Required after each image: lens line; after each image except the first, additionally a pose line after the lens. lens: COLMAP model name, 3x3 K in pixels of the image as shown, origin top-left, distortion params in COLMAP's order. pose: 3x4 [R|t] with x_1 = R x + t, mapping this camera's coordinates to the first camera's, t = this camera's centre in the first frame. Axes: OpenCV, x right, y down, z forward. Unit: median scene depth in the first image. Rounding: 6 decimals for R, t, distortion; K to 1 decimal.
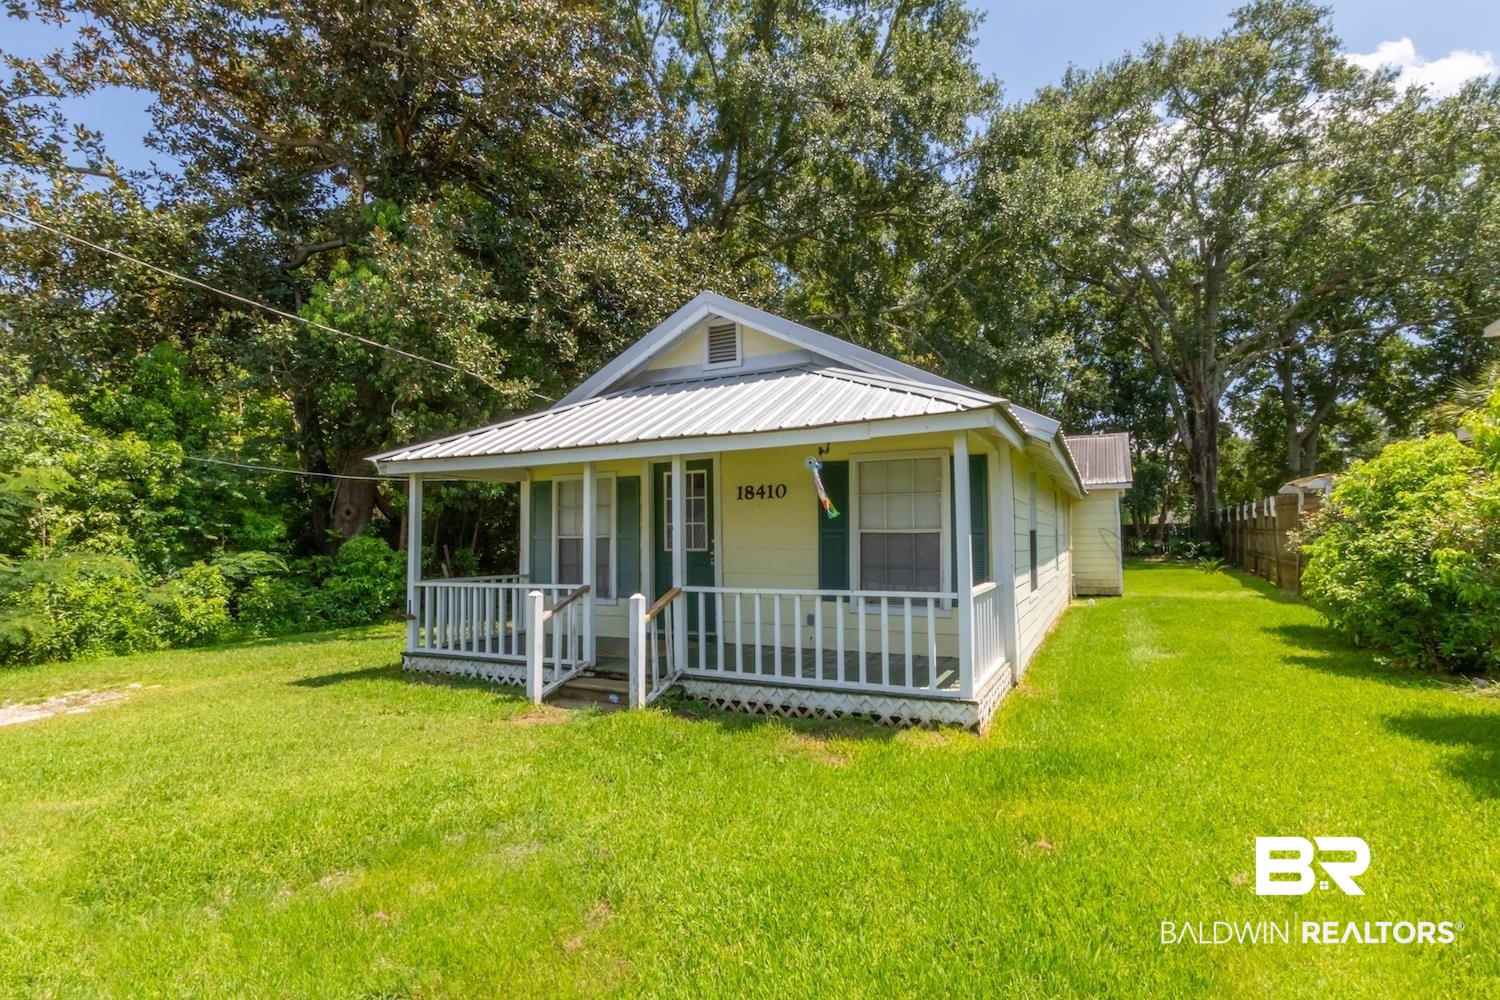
lens RADIAL K [[695.4, 0, 772.6], [0, 695.4, 510.9], [0, 0, 1]] dist [-0.000807, -0.000301]
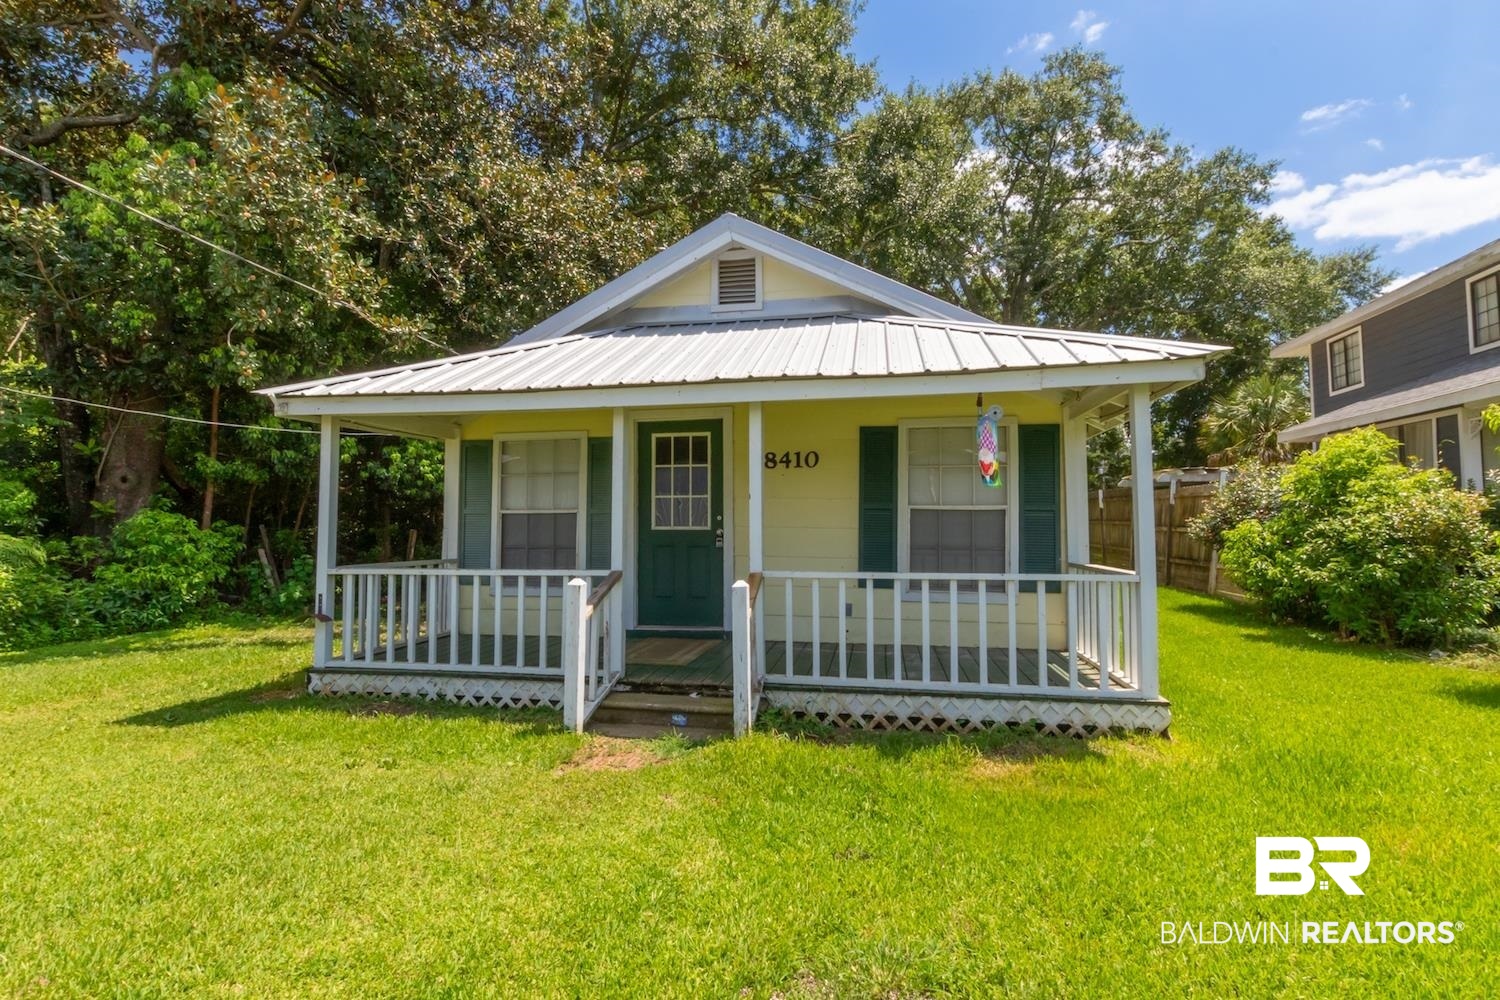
lens RADIAL K [[690.7, 0, 750.0], [0, 690.7, 500.0], [0, 0, 1]] dist [0.000658, -0.000291]
pose [[0.967018, 0.019950, 0.253925, -0.257521], [-0.019691, 0.999800, -0.003565, 0.024035], [-0.253946, -0.001553, 0.967217, 0.189114]]
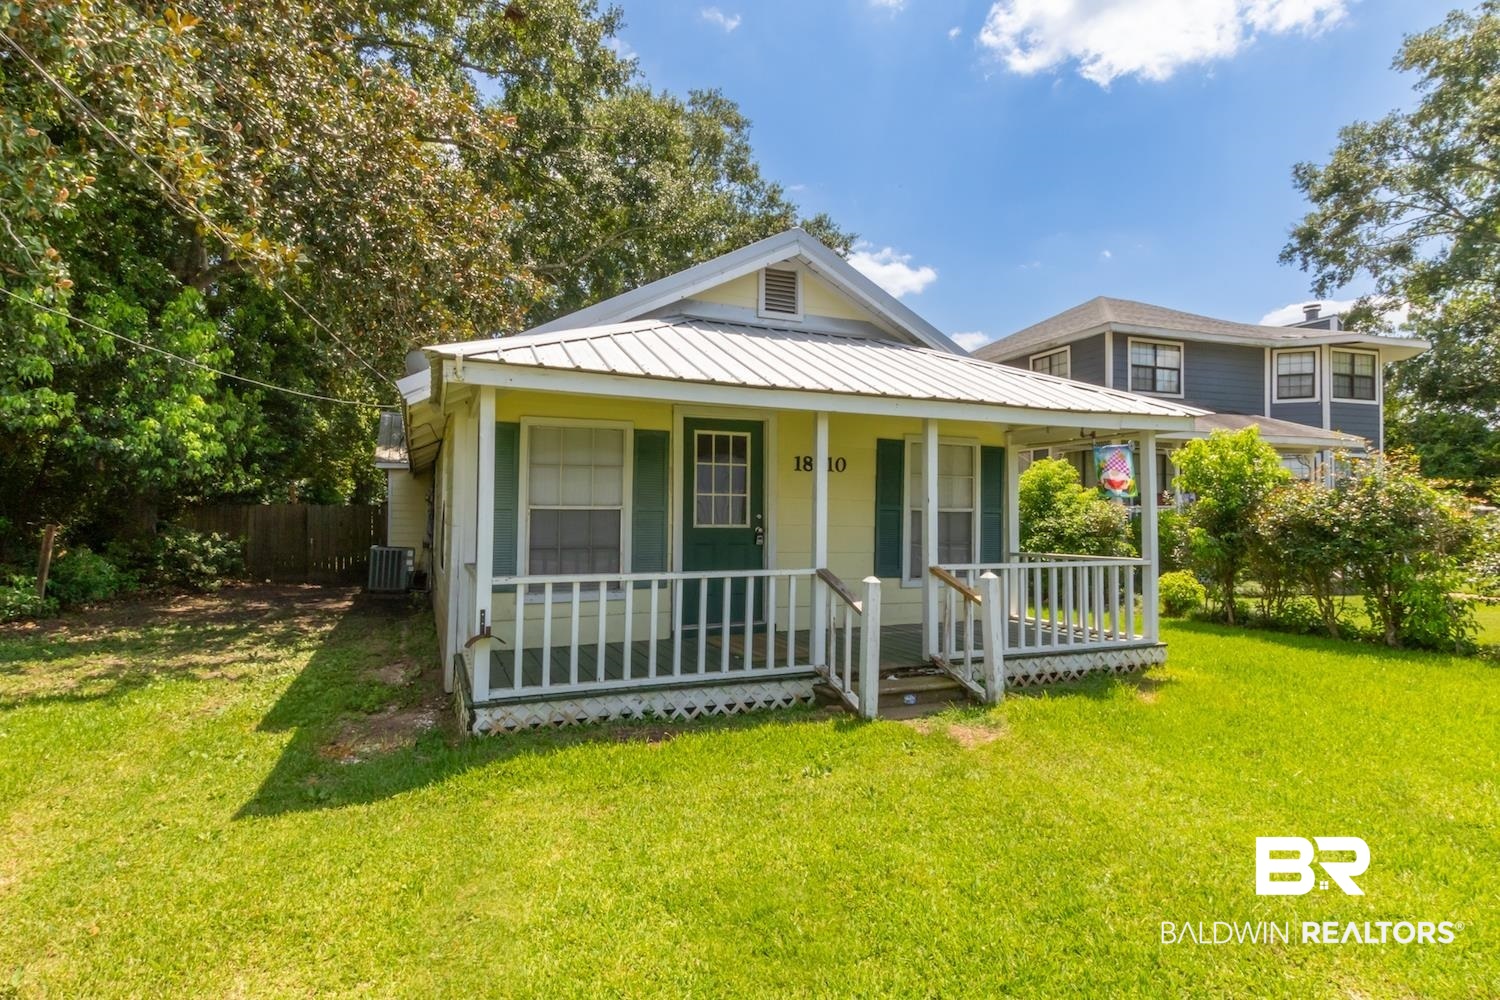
lens RADIAL K [[704.0, 0, 706.6], [0, 704.0, 508.2], [0, 0, 1]] dist [0.000032, -0.000021]
pose [[0.694878, 0.027189, 0.718614, -0.751218], [-0.038988, 0.999240, -0.000105, 0.035357], [-0.718070, -0.027944, 0.695409, 0.435013]]
